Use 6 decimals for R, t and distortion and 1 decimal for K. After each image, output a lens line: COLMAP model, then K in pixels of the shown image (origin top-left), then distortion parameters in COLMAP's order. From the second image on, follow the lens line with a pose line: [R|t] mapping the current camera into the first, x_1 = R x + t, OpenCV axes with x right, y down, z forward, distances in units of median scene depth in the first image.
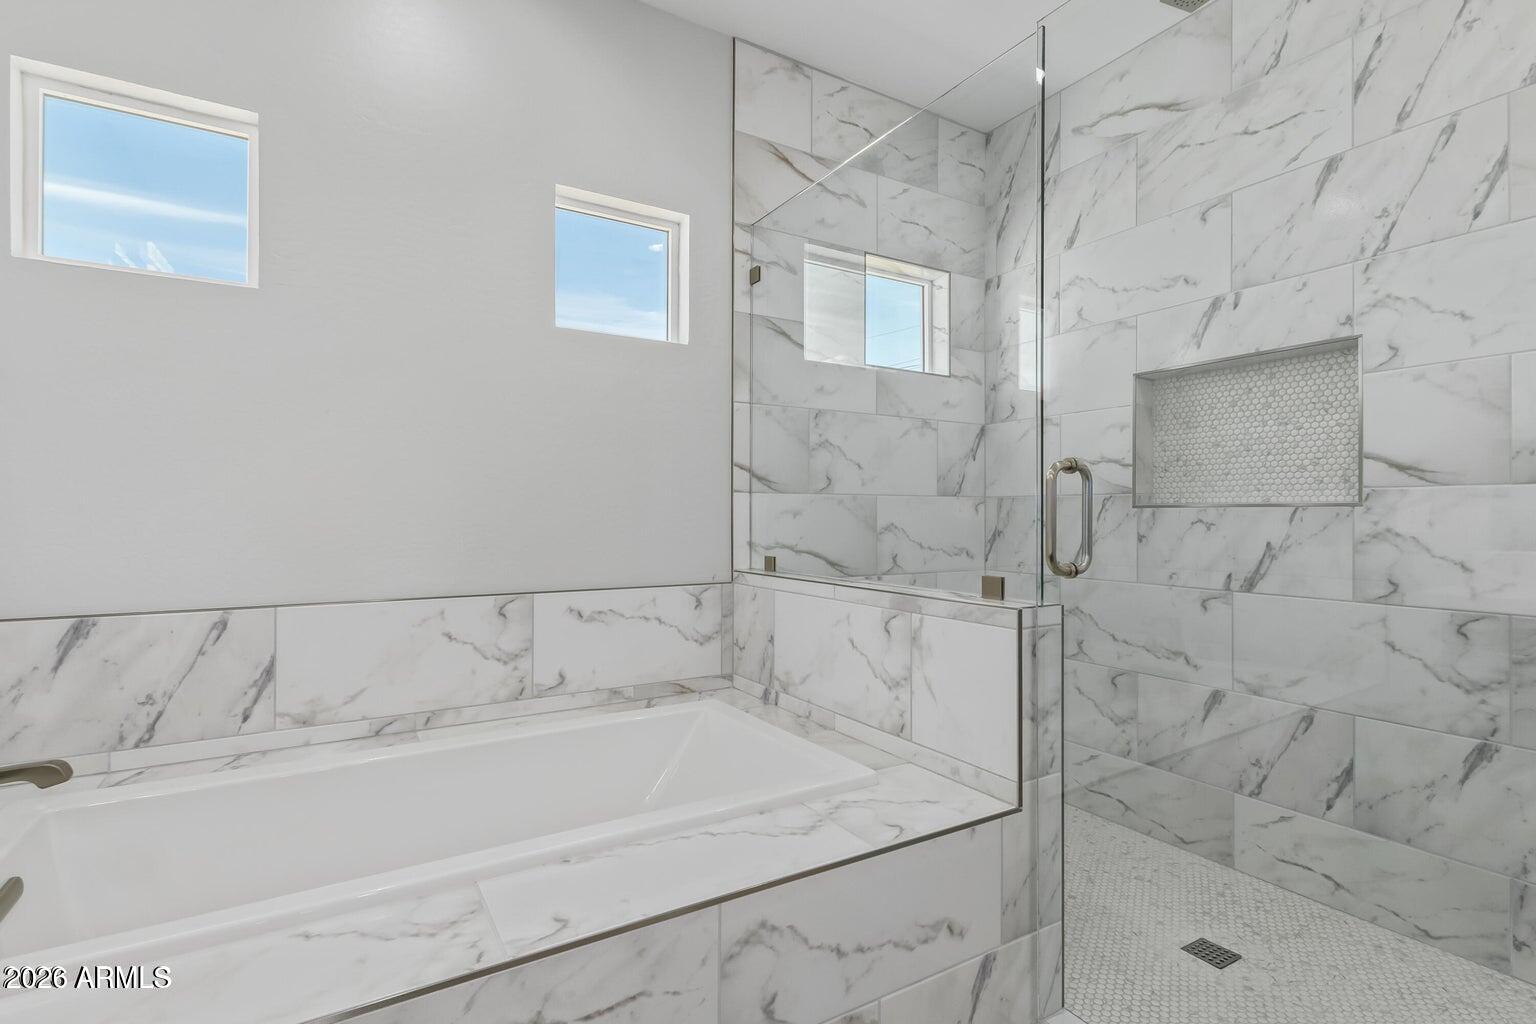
lens RADIAL K [[711.4, 0, 768.2], [0, 711.4, 513.2], [0, 0, 1]] dist [0.004678, 0.001135]
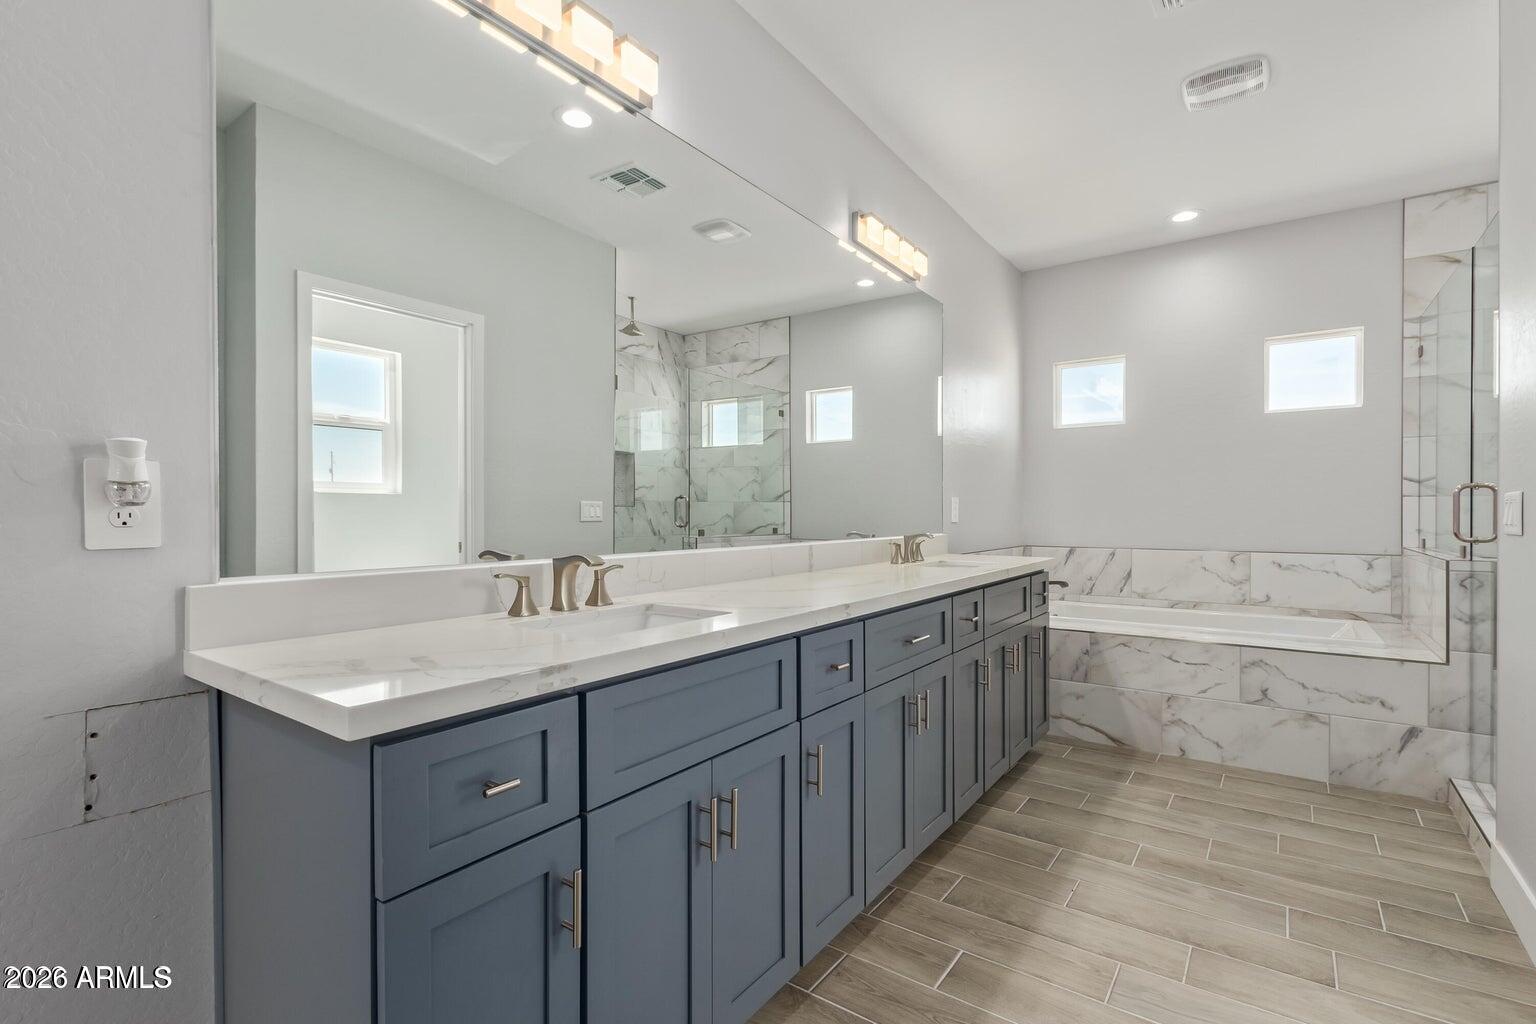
lens RADIAL K [[711.4, 0, 776.7], [0, 711.4, 513.6], [0, 0, 1]] dist [0.004678, 0.001135]
pose [[0.391058, 0.000326, -0.920366, 0.934446], [0.005097, 0.999984, 0.002520, -0.003819], [0.920352, -0.005676, 0.391050, -0.935339]]
